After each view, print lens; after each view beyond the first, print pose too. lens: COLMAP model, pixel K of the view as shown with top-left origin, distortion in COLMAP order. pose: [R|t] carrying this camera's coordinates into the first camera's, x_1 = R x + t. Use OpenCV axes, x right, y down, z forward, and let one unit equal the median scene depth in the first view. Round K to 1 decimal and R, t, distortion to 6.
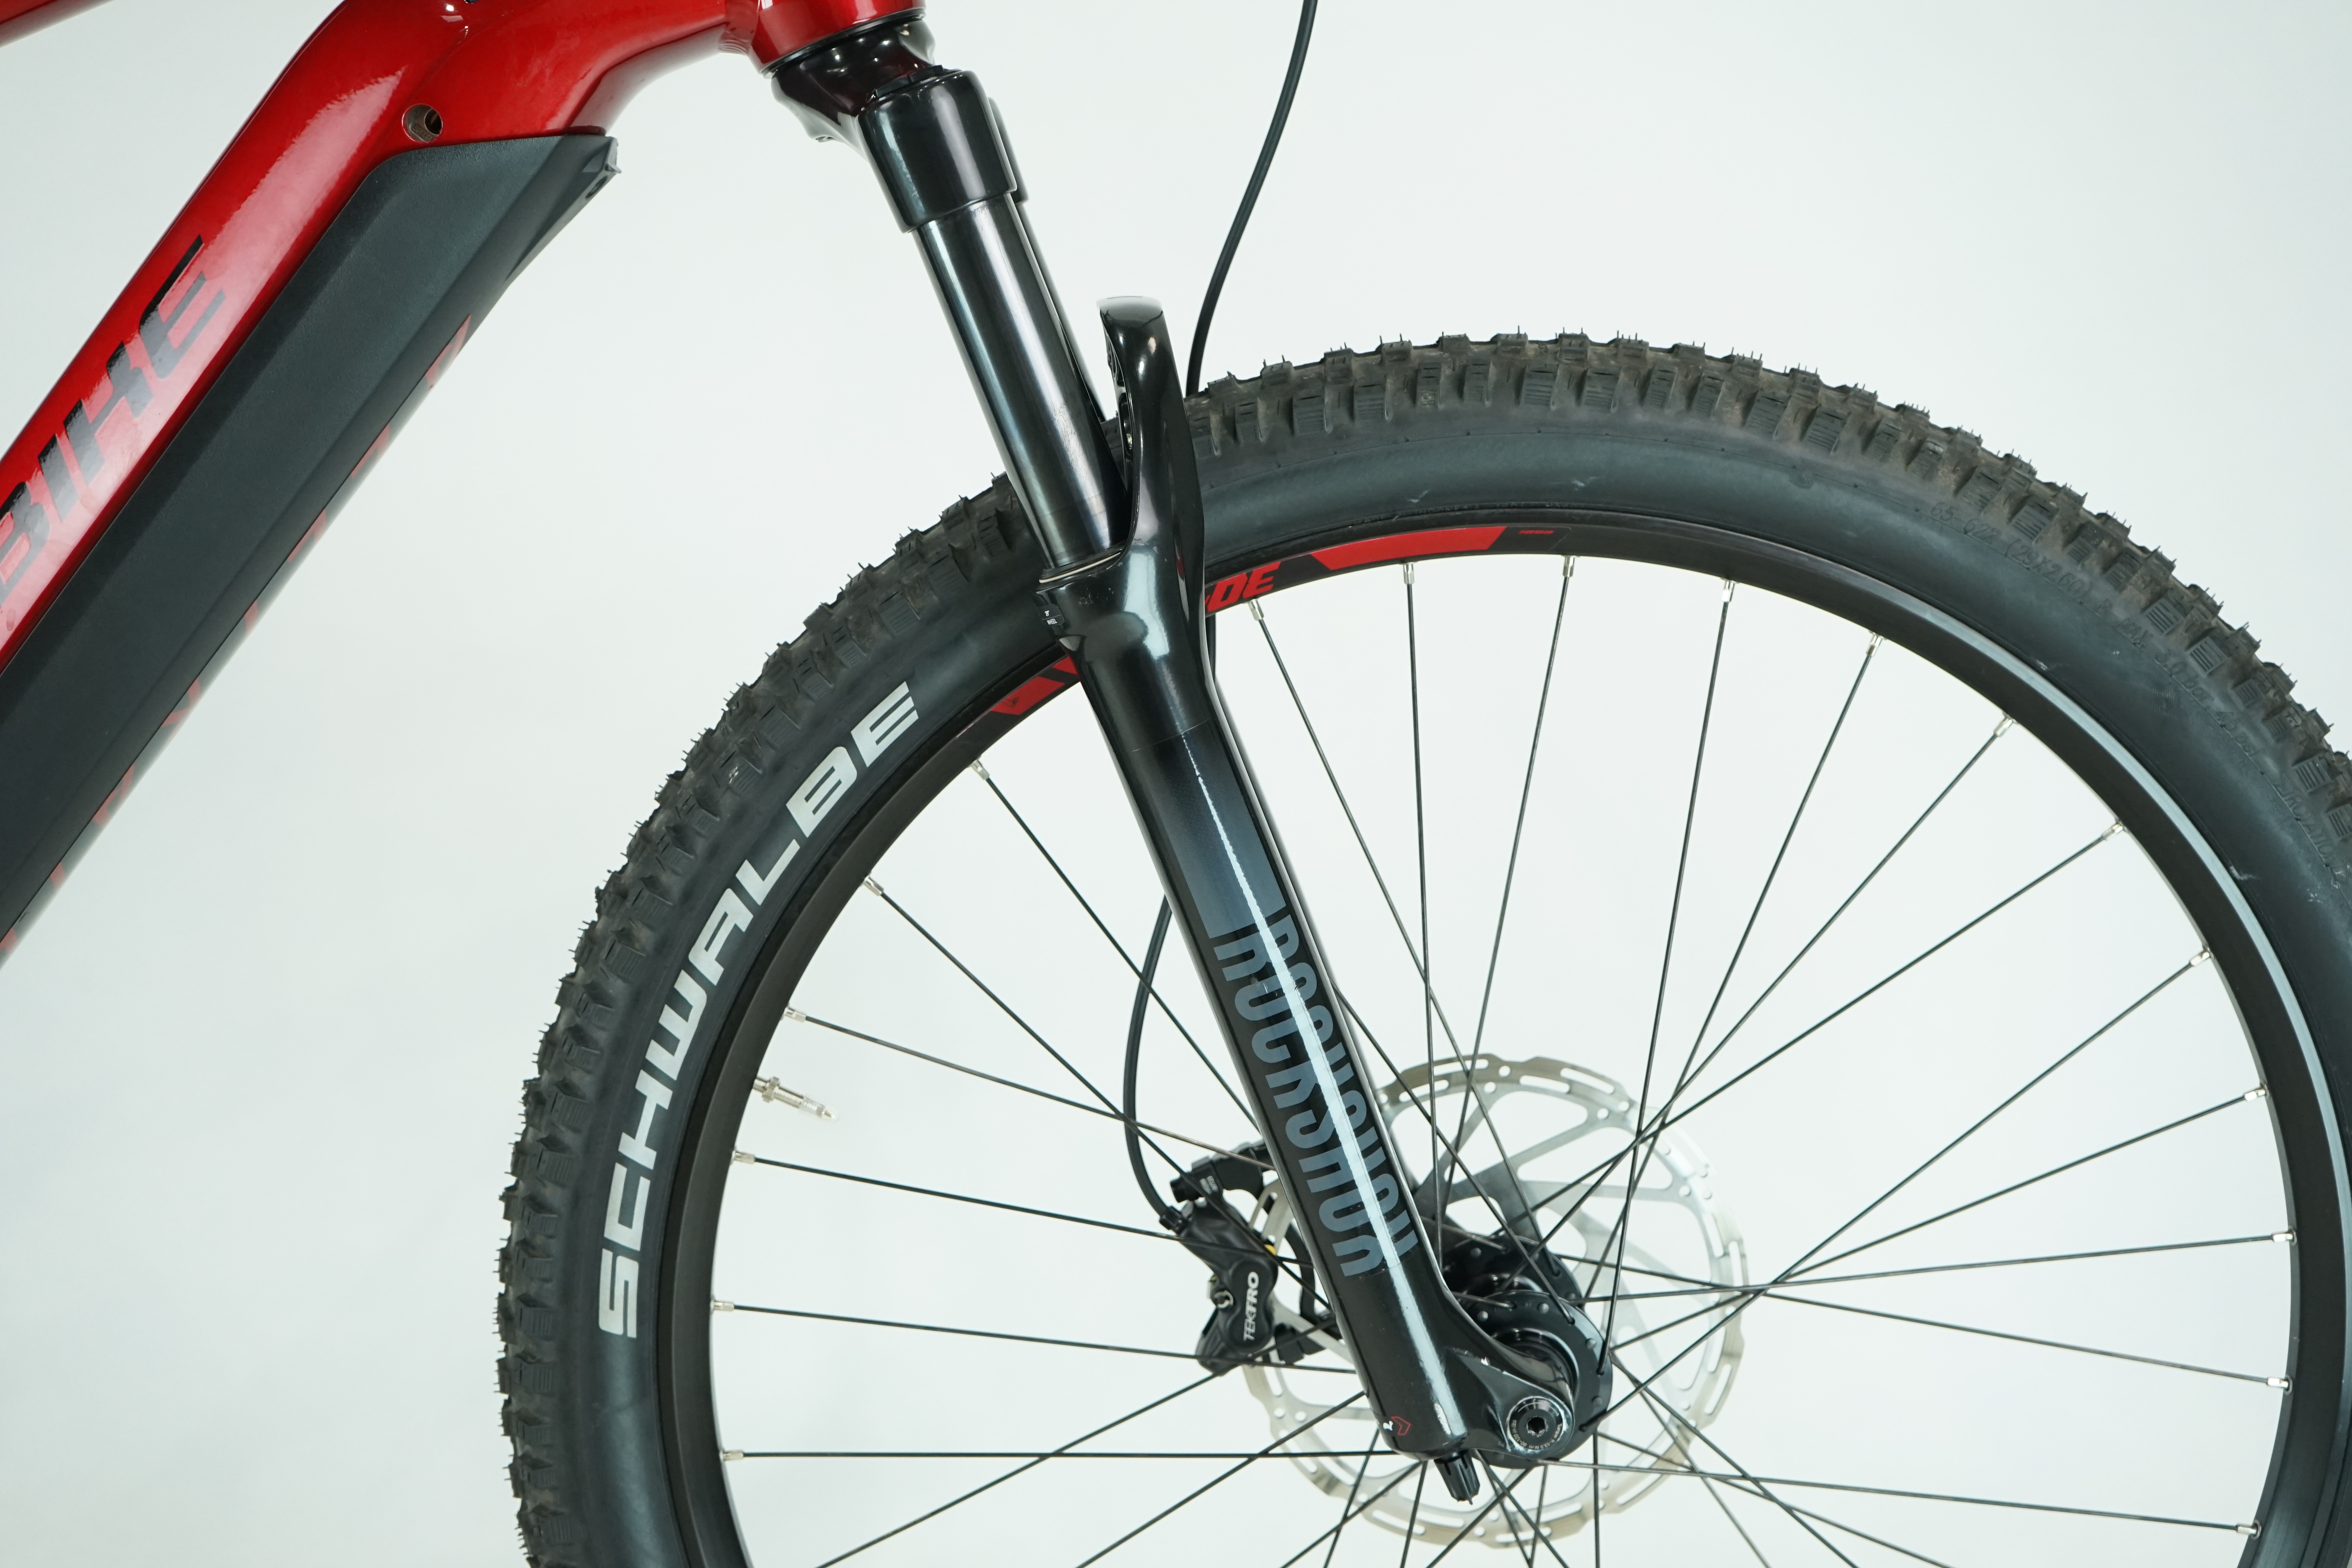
lens RADIAL K [[2920.7, 0, 1176.0], [0, 2920.7, 784.0], [0, 0, 1]] dist [-0.021701, -0.019563]
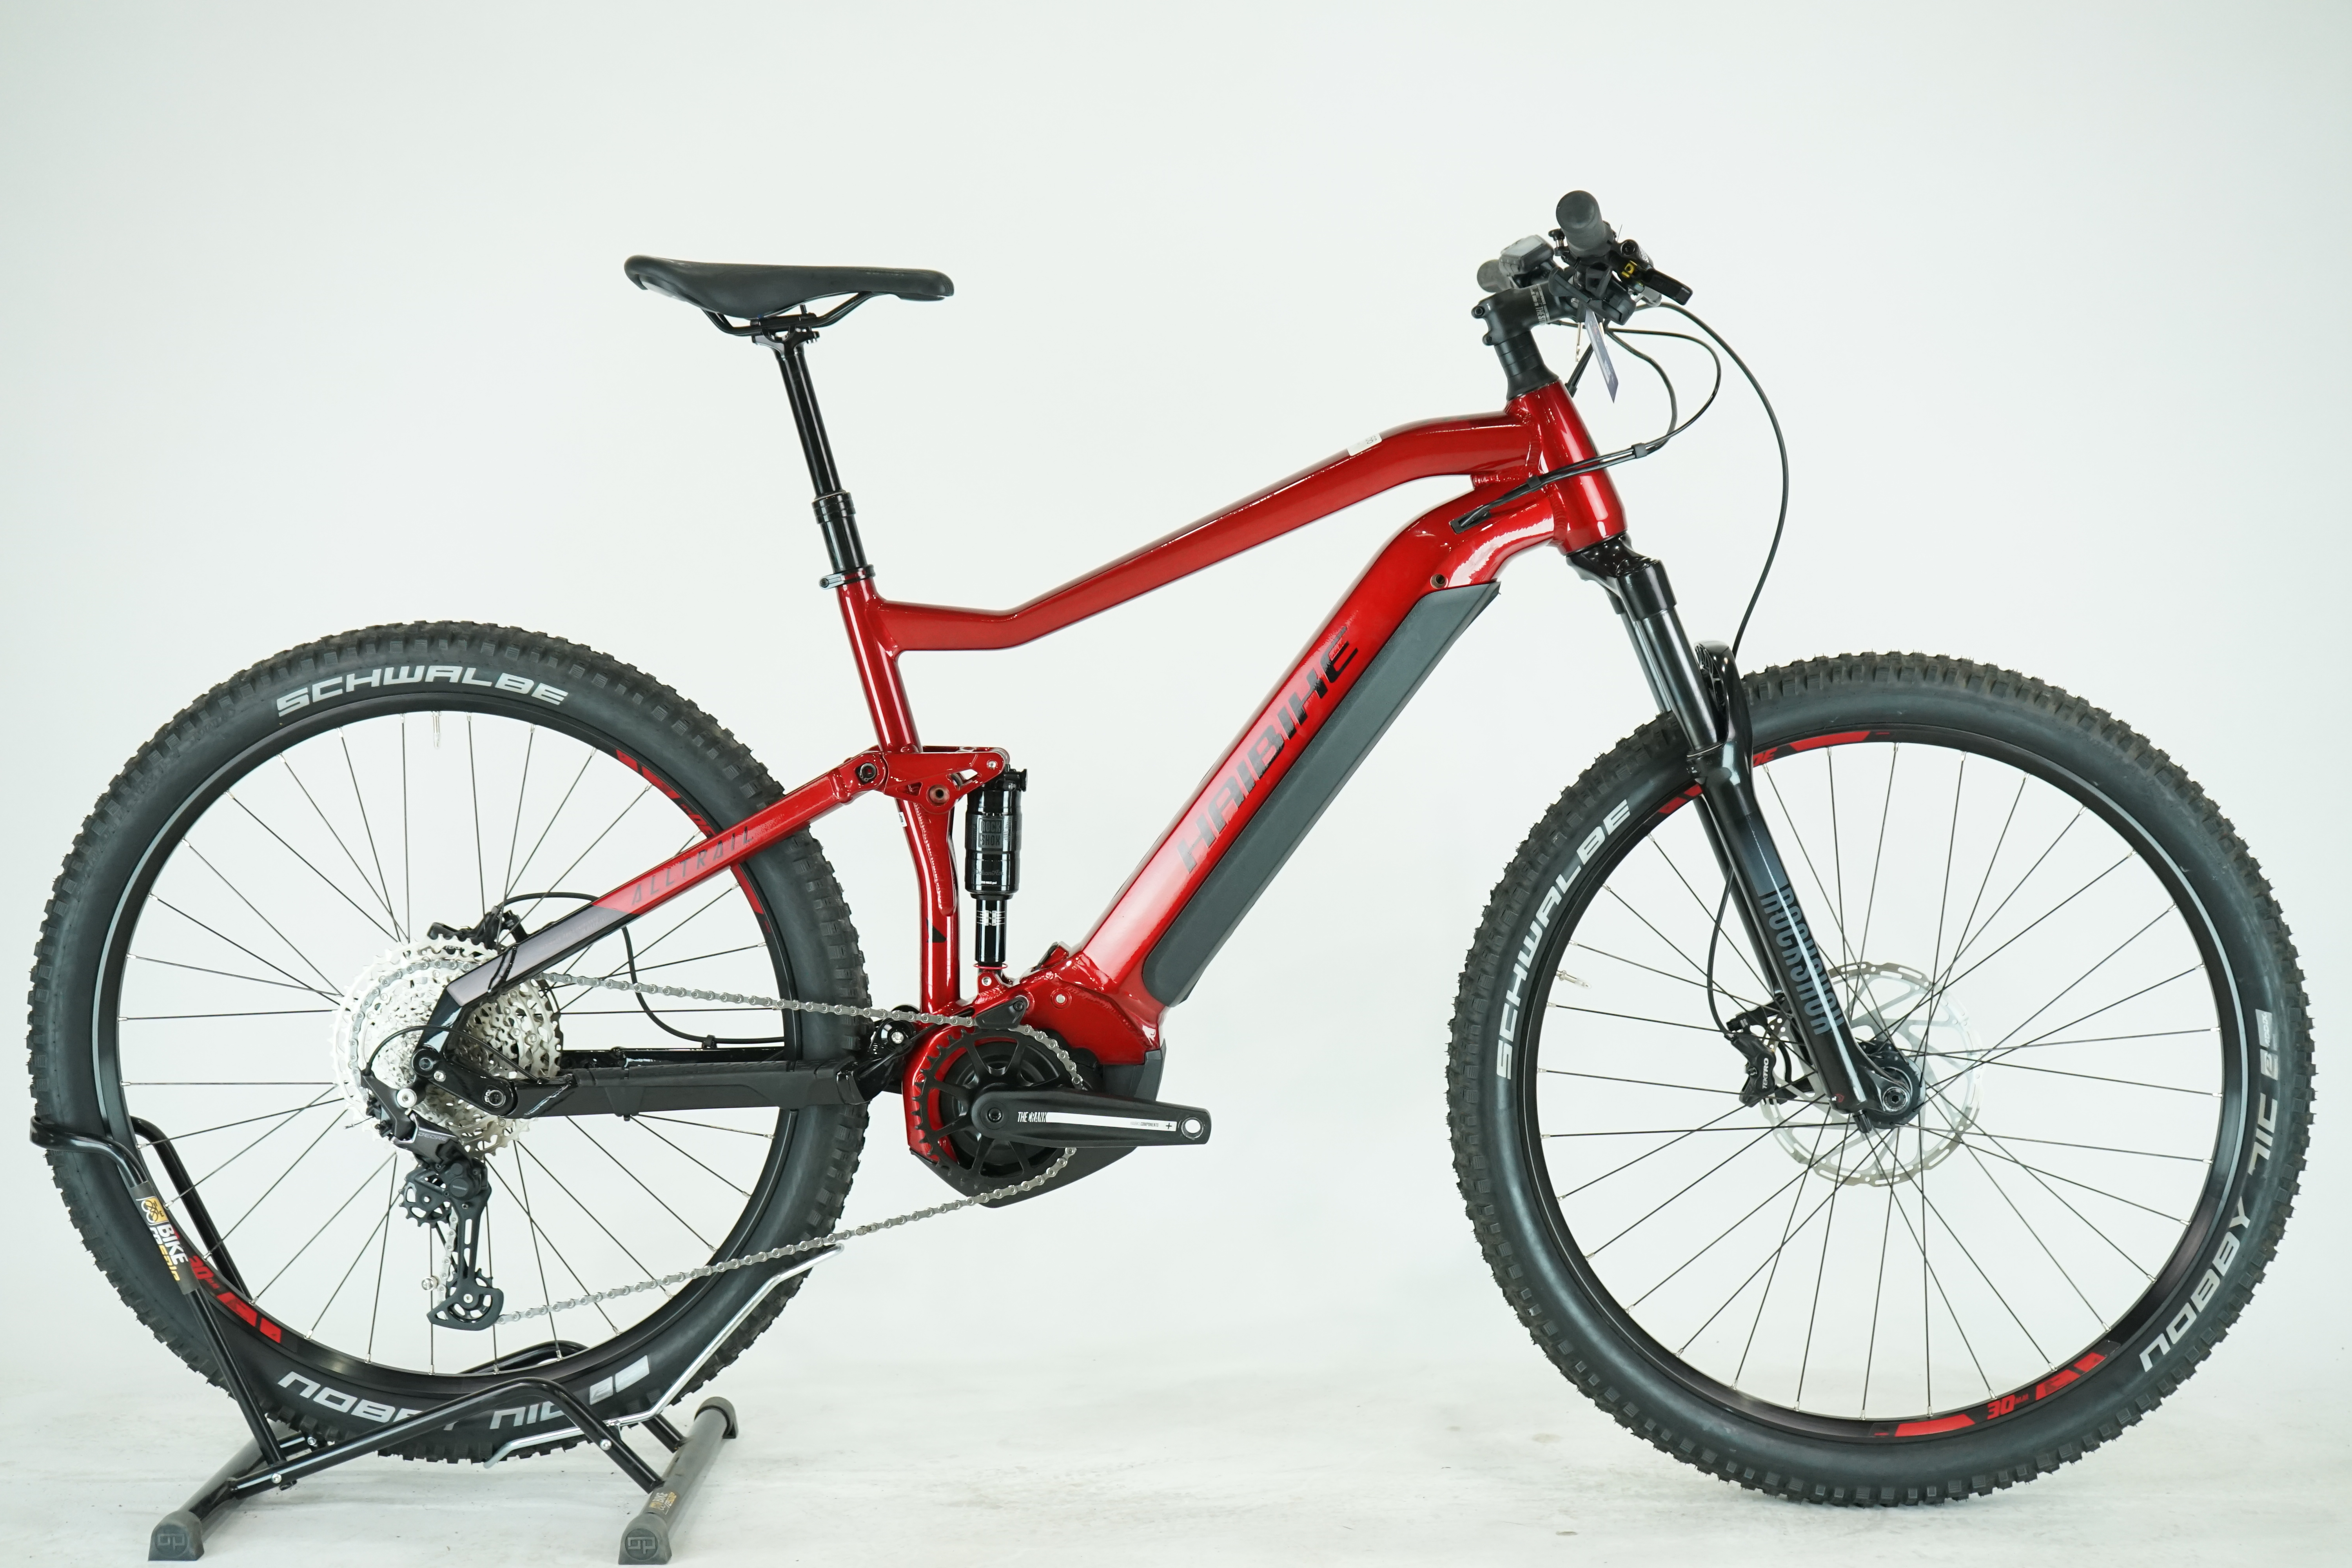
lens RADIAL K [[3593.4, 0, 1176.0], [0, 3593.4, 784.0], [0, 0, 1]] dist [0.002911, 0.006253]
pose [[0.998754, -0.020791, -0.045370, -0.328524], [0.016886, 0.996254, -0.084809, 0.199515], [0.046963, 0.083938, 0.995364, -1.999553]]
